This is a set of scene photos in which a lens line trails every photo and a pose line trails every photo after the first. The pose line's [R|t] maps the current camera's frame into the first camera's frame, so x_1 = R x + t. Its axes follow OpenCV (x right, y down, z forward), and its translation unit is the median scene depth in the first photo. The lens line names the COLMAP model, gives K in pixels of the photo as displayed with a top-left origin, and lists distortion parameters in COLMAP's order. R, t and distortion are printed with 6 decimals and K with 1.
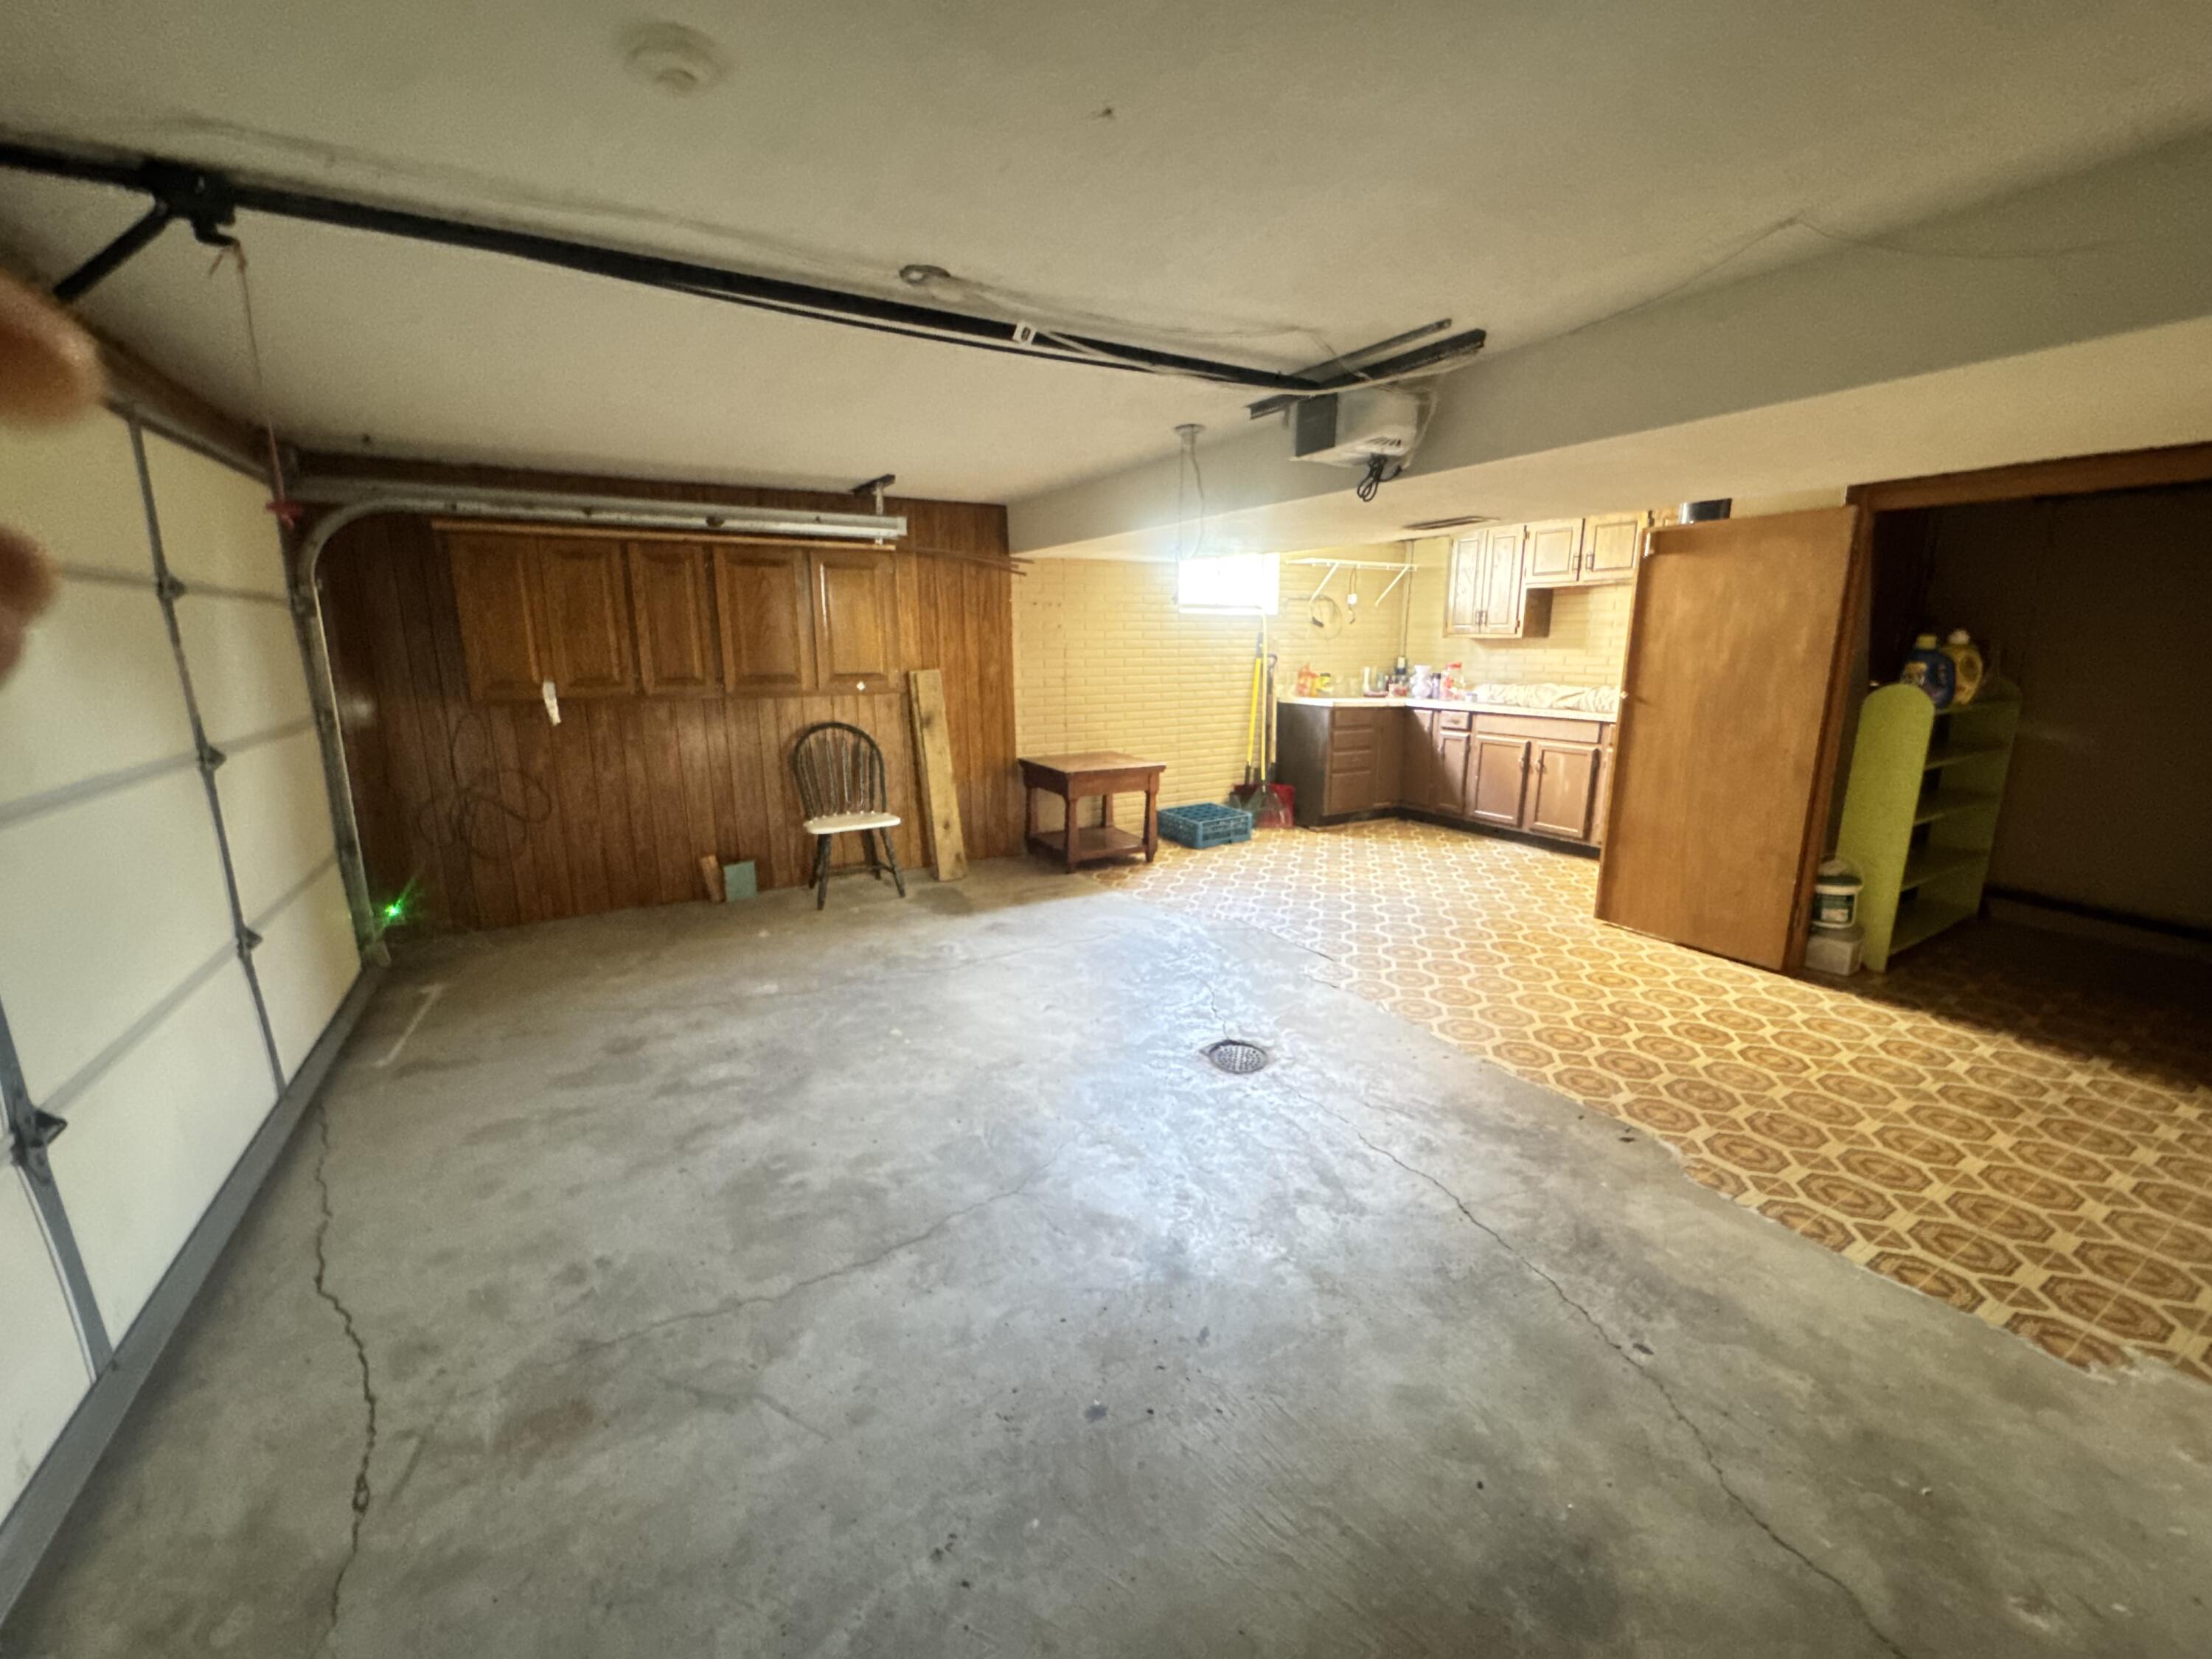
lens RADIAL K [[882.0, 0, 1107.6], [0, 882.0, 831.1], [0, 0, 1]] dist [-0.004094, -0.000183]
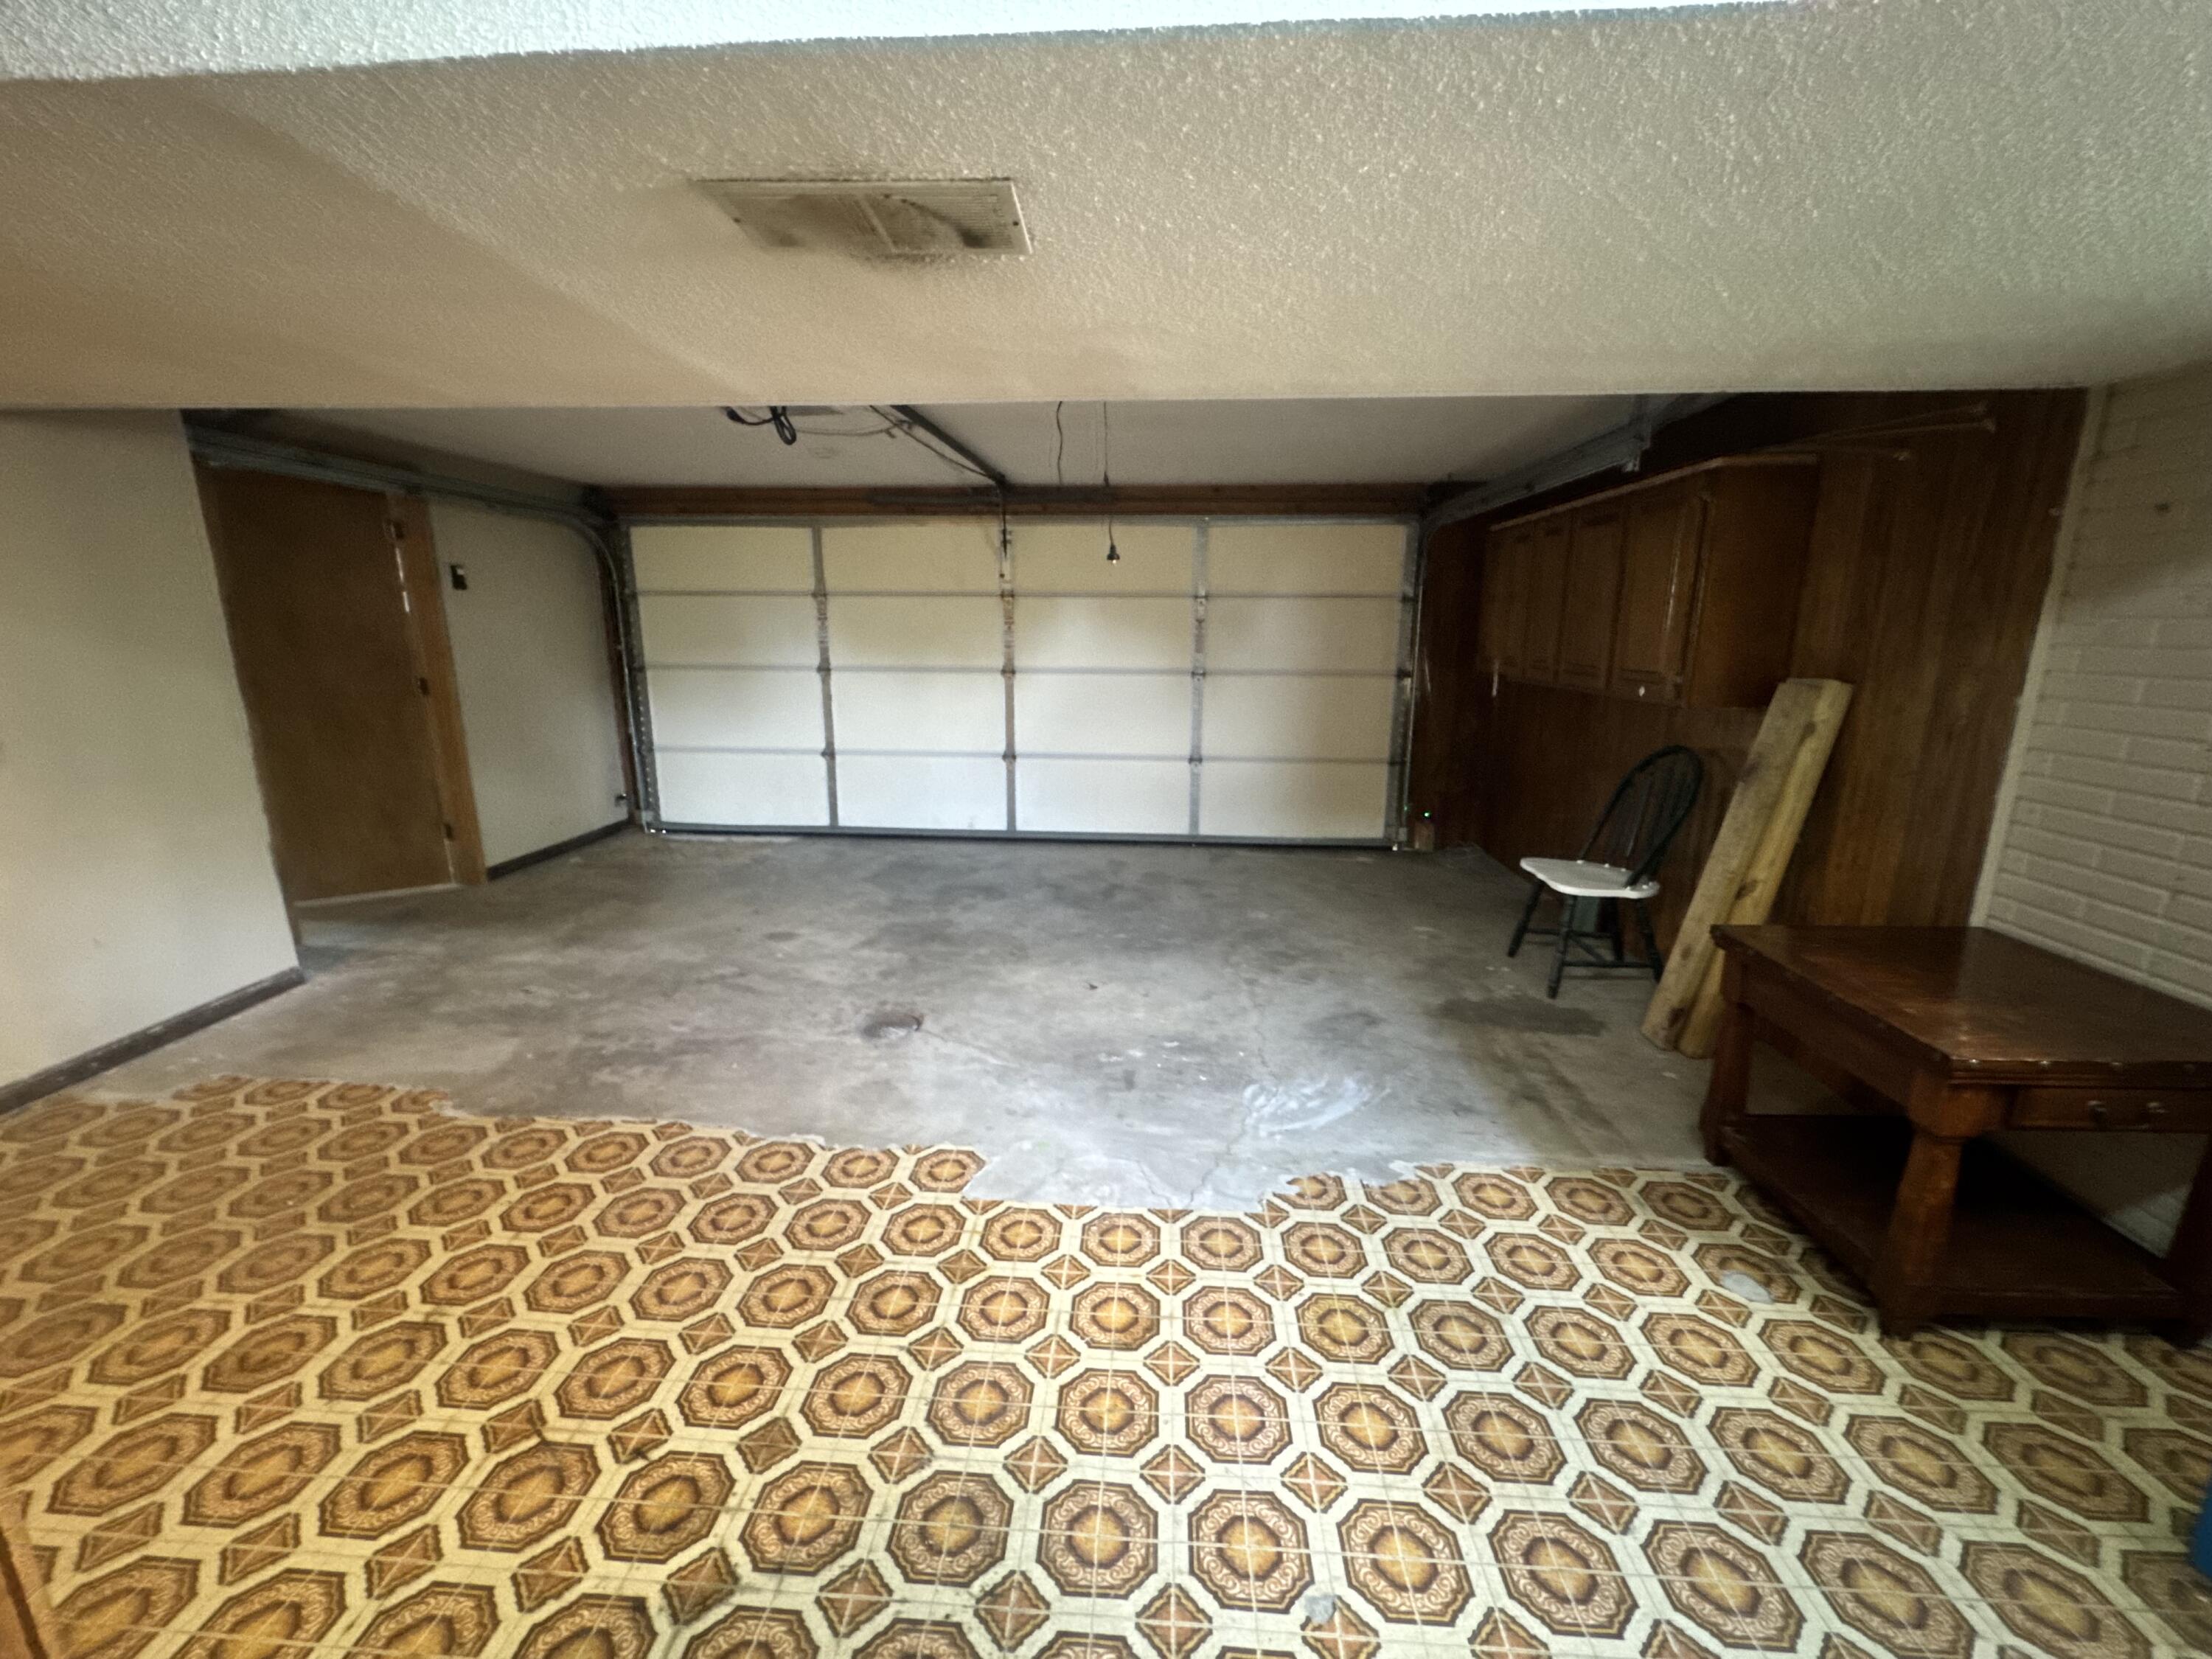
lens RADIAL K [[882.0, 0, 1109.1], [0, 882.0, 827.3], [0, 0, 1]] dist [-0.004094, -0.000183]
pose [[-0.560968, 0.182311, -0.807513, 0.717250], [-0.178463, 0.925881, 0.333010, -0.313575], [0.808372, 0.330919, -0.486854, 1.474619]]
